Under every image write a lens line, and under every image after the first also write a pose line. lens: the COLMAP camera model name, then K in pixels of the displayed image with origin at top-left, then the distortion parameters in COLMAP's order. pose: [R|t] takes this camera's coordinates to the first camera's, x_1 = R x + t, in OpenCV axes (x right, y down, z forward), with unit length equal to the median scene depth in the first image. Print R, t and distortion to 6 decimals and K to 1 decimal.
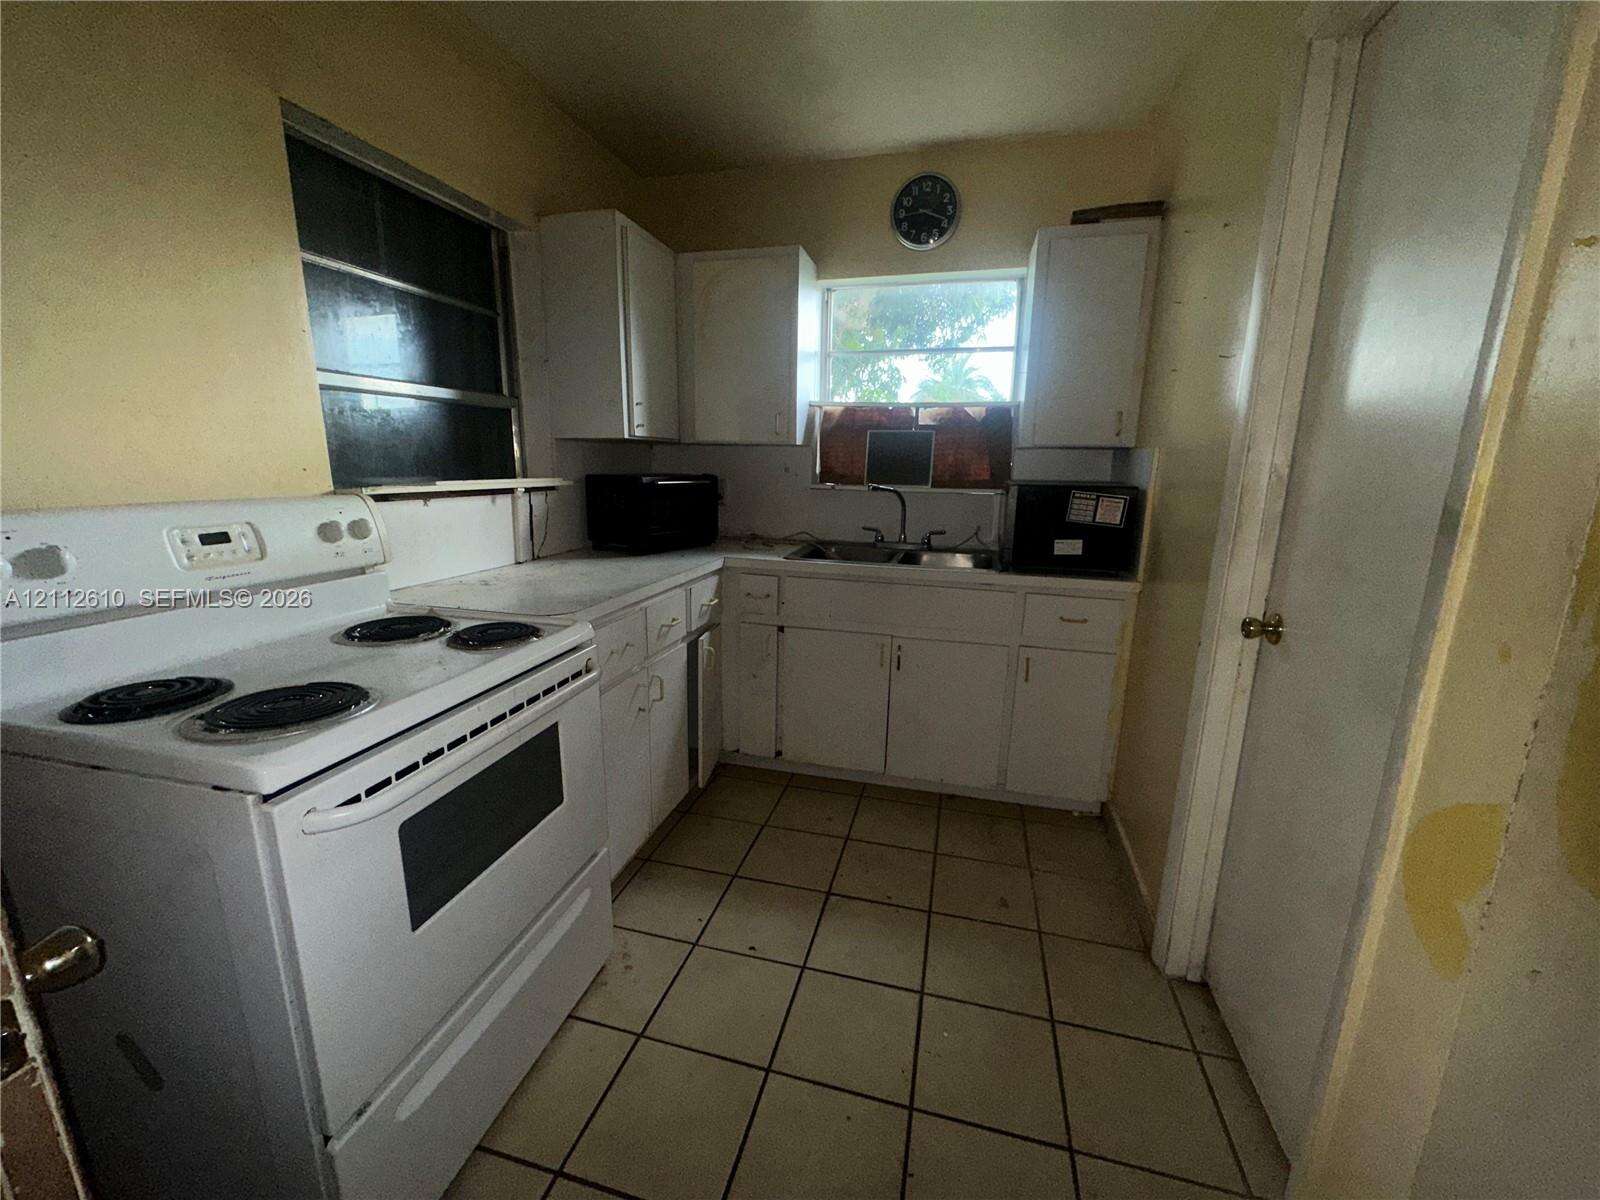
lens RADIAL K [[646.4, 0, 805.6], [0, 646.4, 598.7], [0, 0, 1]] dist [0.001202, 0.001202]
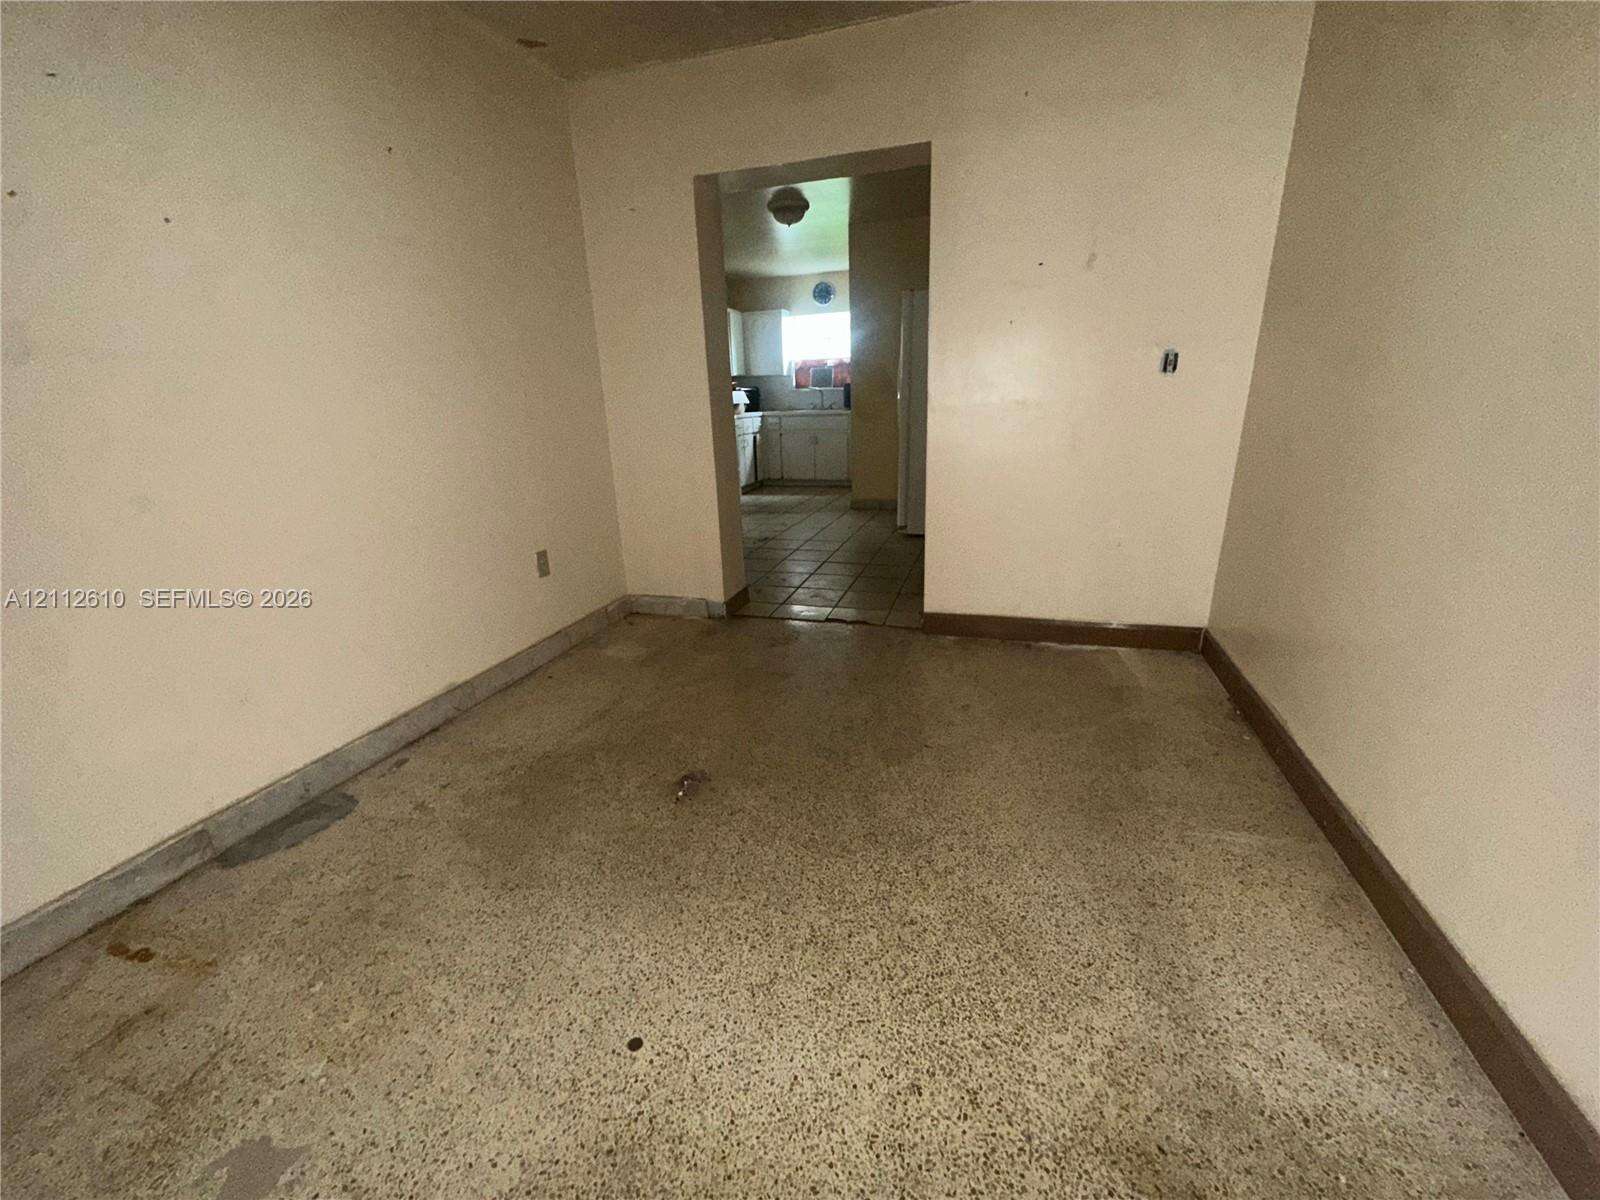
lens RADIAL K [[646.4, 0, 794.0], [0, 646.4, 605.1], [0, 0, 1]] dist [0.001202, 0.001202]
pose [[0.996889, -0.032450, -0.071832, 0.231322], [0.039121, 0.994850, 0.093499, 0.598193], [0.068428, -0.096018, 0.993025, -2.287004]]
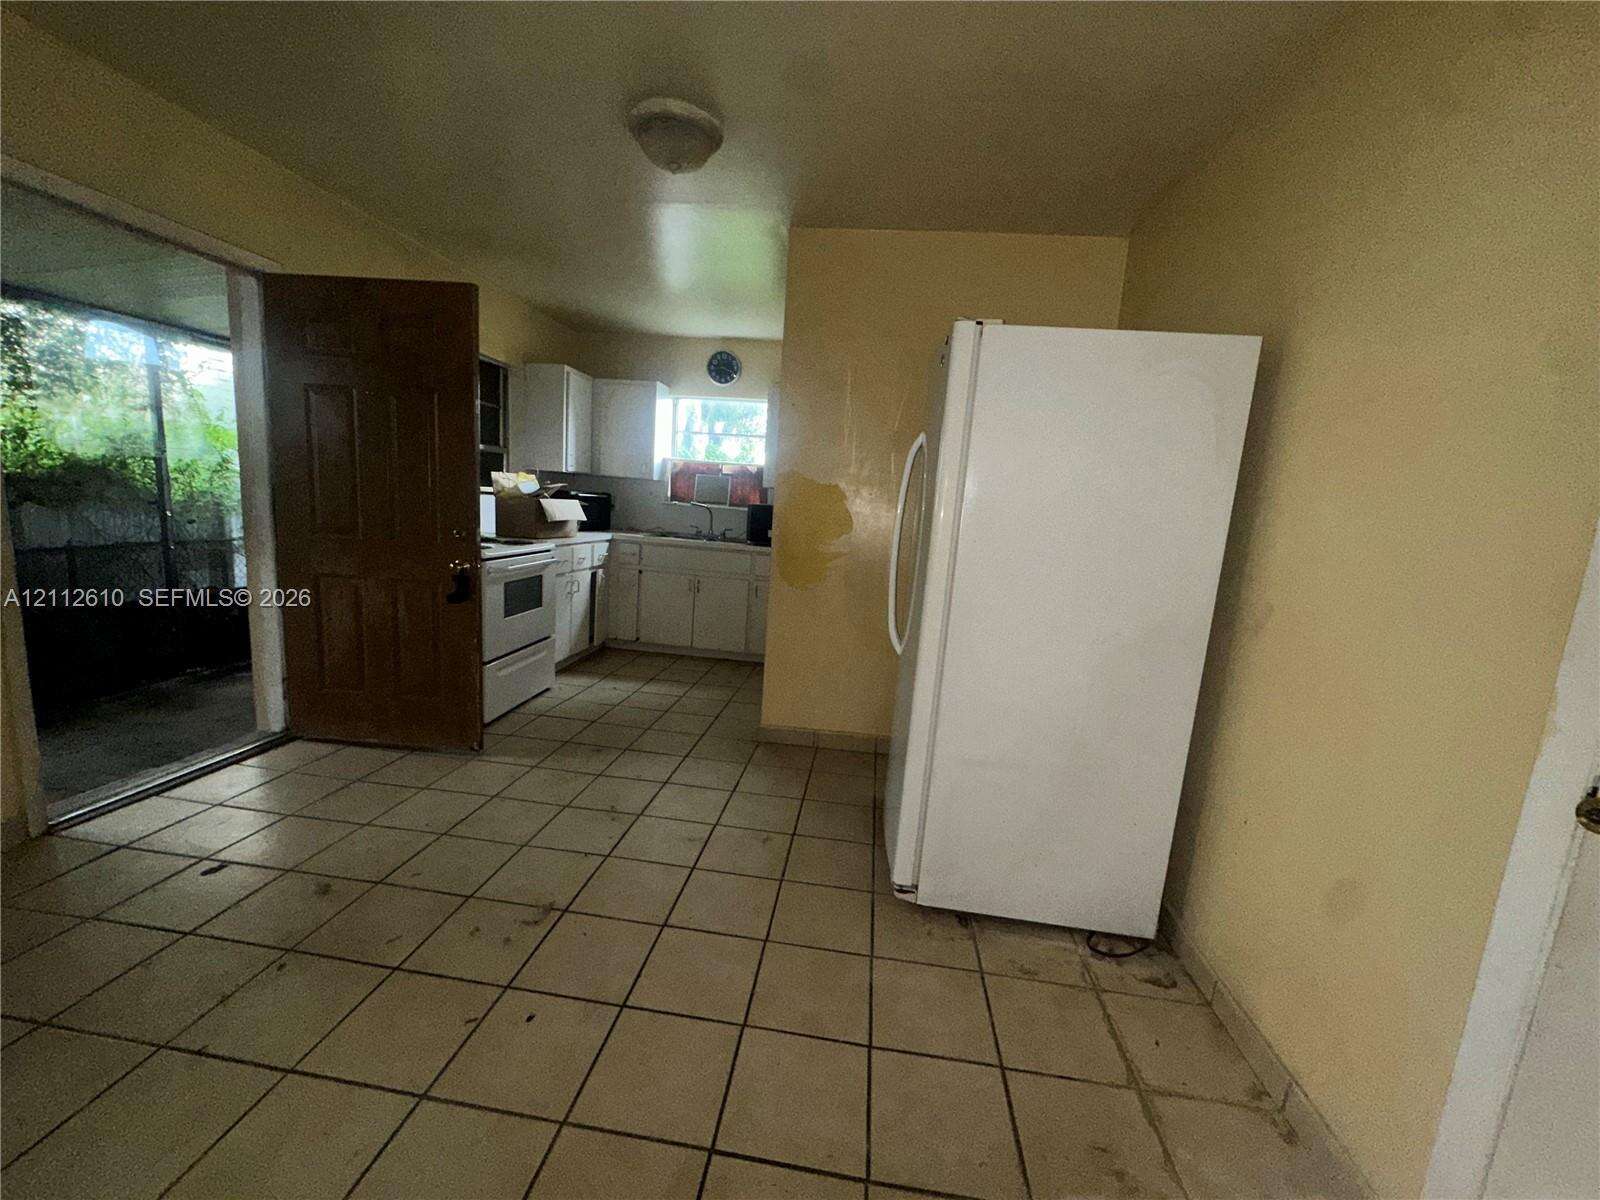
lens RADIAL K [[646.4, 0, 797.8], [0, 646.4, 600.4], [0, 0, 1]] dist [0.001202, 0.001202]
pose [[0.990340, 0.031643, 0.135001, 0.175230], [-0.023674, 0.997904, -0.060233, 0.243790], [-0.136624, 0.056455, 0.989013, -1.017733]]
